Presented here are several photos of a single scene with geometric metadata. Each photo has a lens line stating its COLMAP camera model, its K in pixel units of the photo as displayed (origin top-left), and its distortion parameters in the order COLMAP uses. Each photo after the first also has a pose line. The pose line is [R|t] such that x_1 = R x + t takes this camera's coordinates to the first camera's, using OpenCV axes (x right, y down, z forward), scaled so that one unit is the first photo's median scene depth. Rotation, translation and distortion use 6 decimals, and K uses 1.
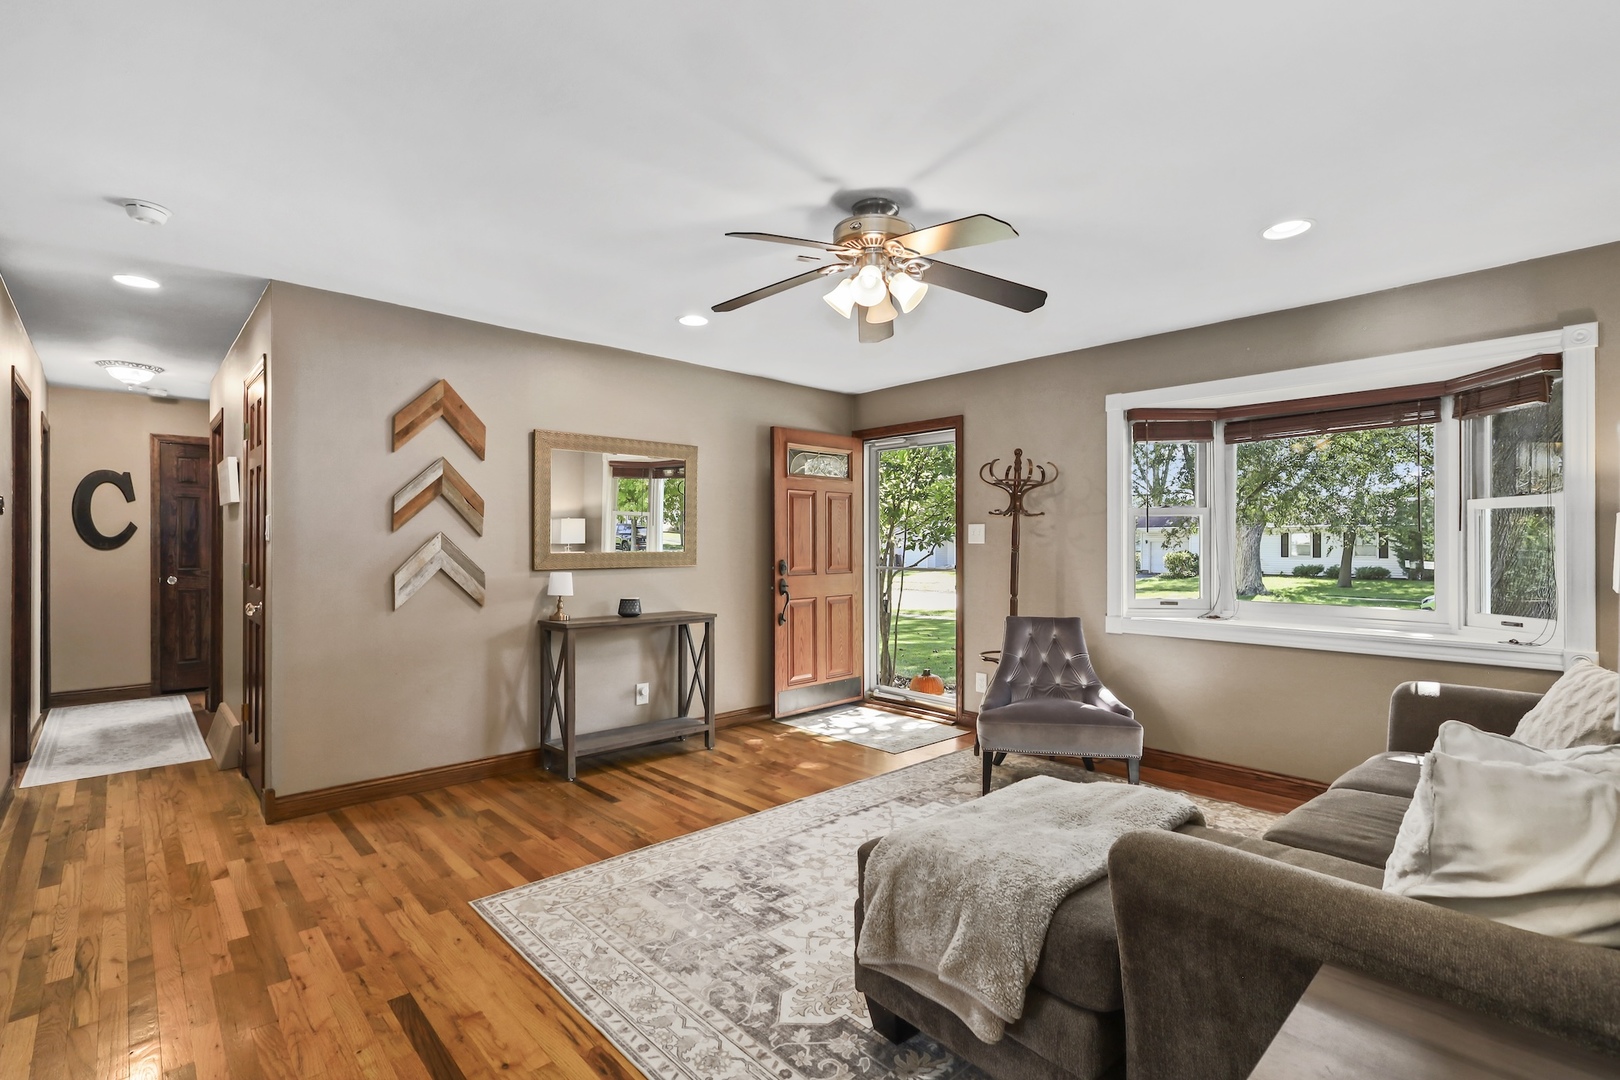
lens RADIAL K [[755.8, 0, 810.0], [0, 755.8, 540.0], [0, 0, 1]] dist [-0.000822, -0.000254]
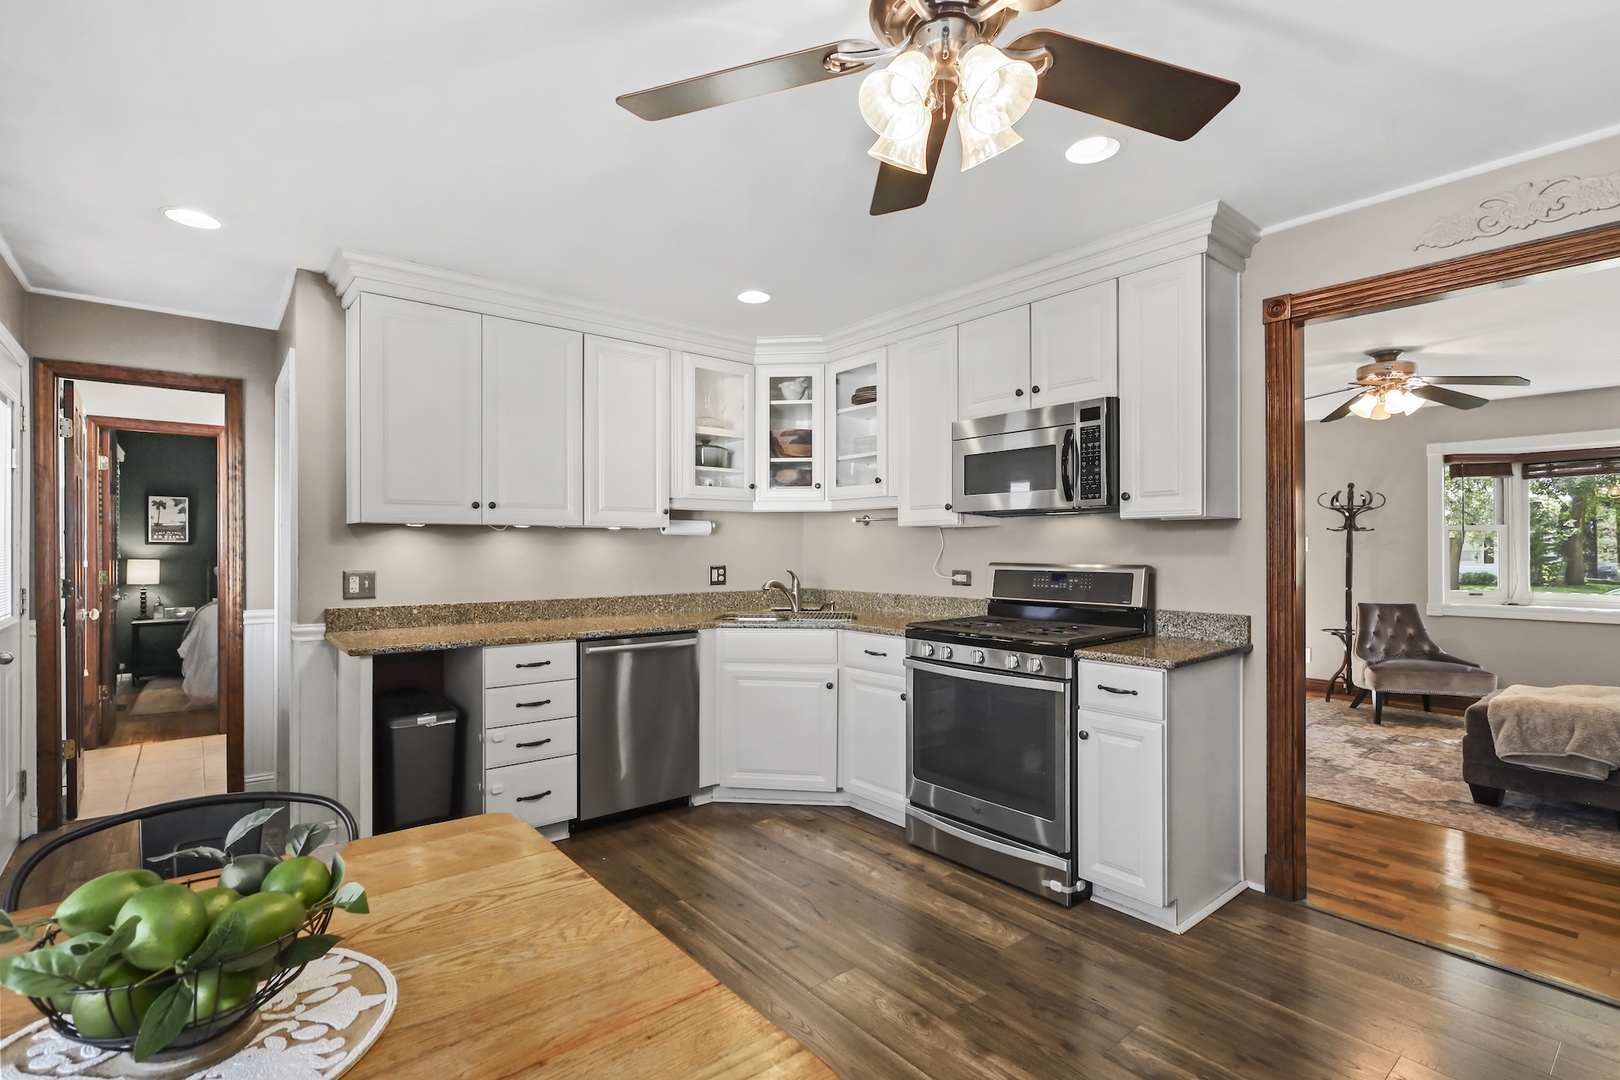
lens RADIAL K [[752.1, 0, 792.8], [0, 752.1, 542.5], [0, 0, 1]] dist [-0.001098, -0.000228]
pose [[0.996906, -0.005021, -0.078446, -0.945201], [0.004534, 0.999969, -0.006387, -0.011179], [0.078476, 0.006012, 0.996898, -0.667792]]
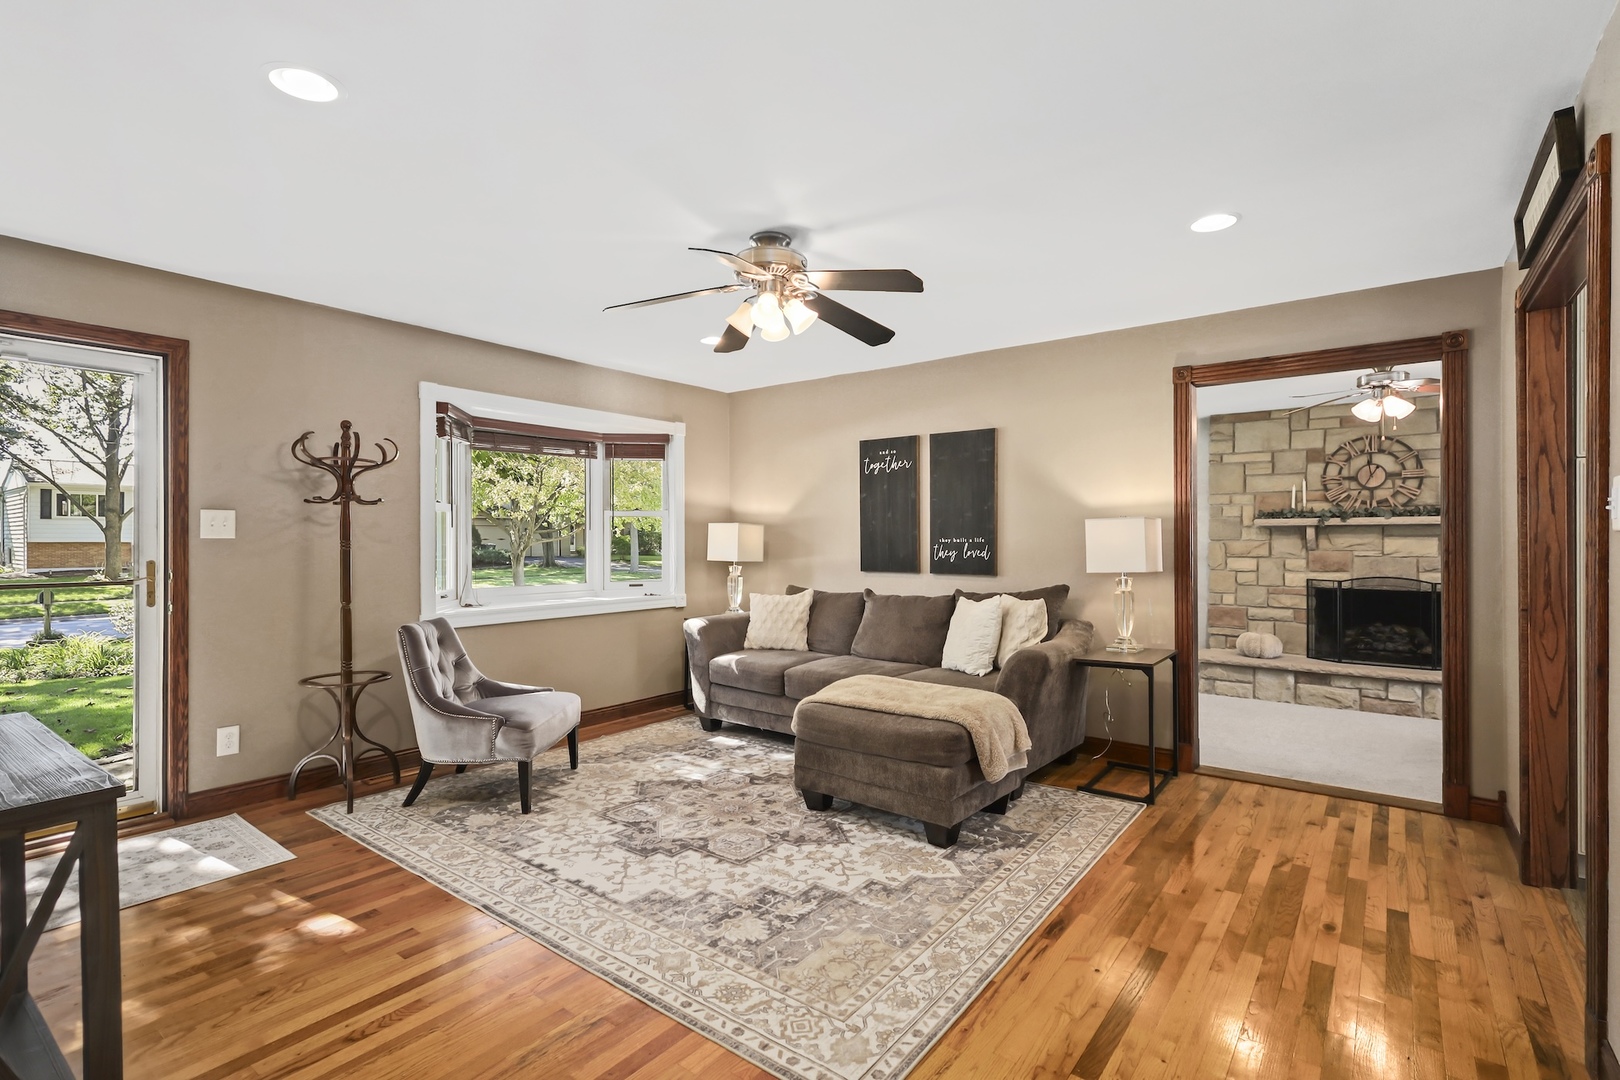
lens RADIAL K [[755.8, 0, 810.0], [0, 755.8, 540.0], [0, 0, 1]] dist [-0.000822, -0.000254]
pose [[-0.163075, -0.007032, 0.986589, -0.884967], [-0.003871, 0.999971, 0.006487, -0.002282], [-0.986606, -0.002761, -0.163097, 0.961873]]
